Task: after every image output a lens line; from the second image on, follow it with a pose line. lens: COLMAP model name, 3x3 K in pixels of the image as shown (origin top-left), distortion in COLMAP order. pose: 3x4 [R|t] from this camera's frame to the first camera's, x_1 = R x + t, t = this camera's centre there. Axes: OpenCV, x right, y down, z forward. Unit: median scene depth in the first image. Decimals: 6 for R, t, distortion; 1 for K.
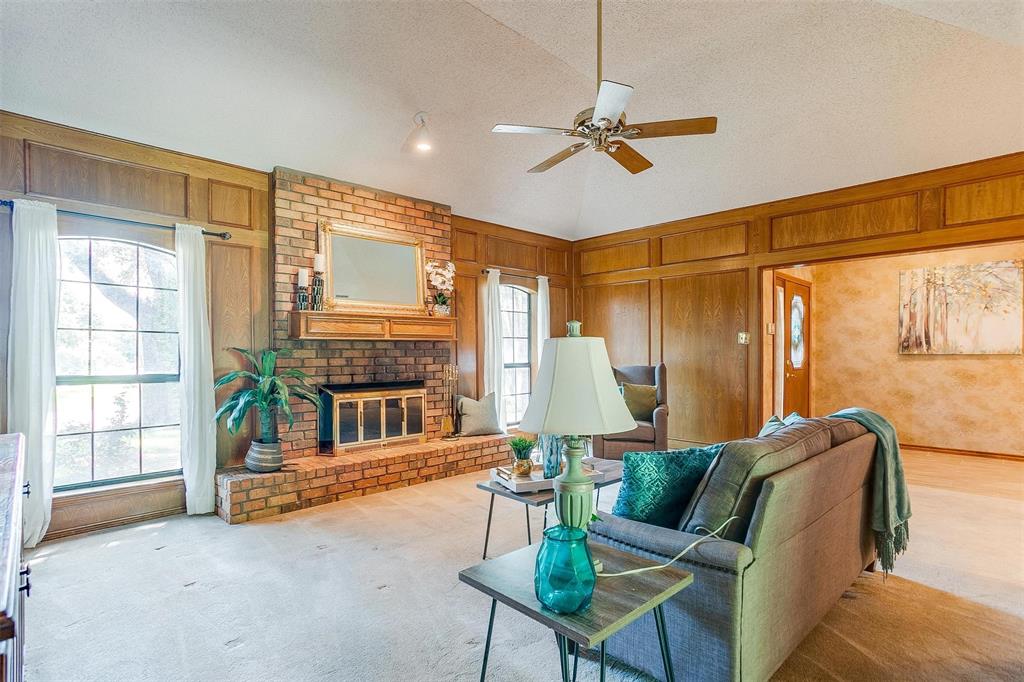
lens RADIAL K [[500.3, 0, 508.6], [0, 500.3, 347.6], [0, 0, 1]] dist [-0.039193, 0.020797]
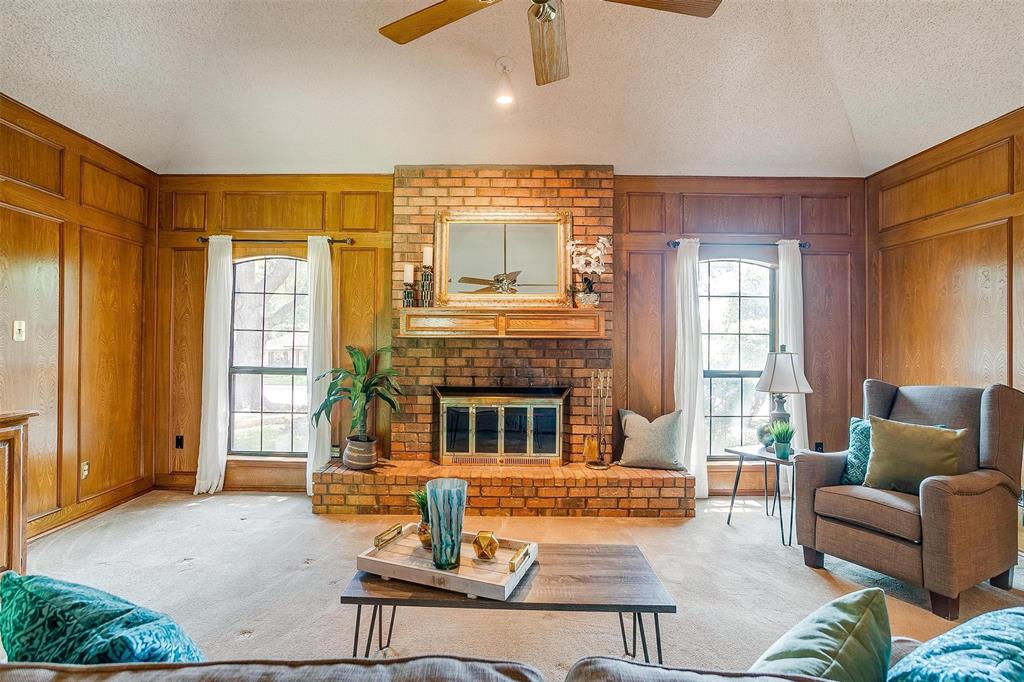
lens RADIAL K [[500.3, 0, 514.9], [0, 500.3, 338.5], [0, 0, 1]] dist [-0.039193, 0.020797]
pose [[0.719870, -0.003885, -0.694098, 0.353867], [-0.008079, 0.999870, -0.013975, -0.002348], [0.694062, 0.015668, 0.719745, 0.389566]]
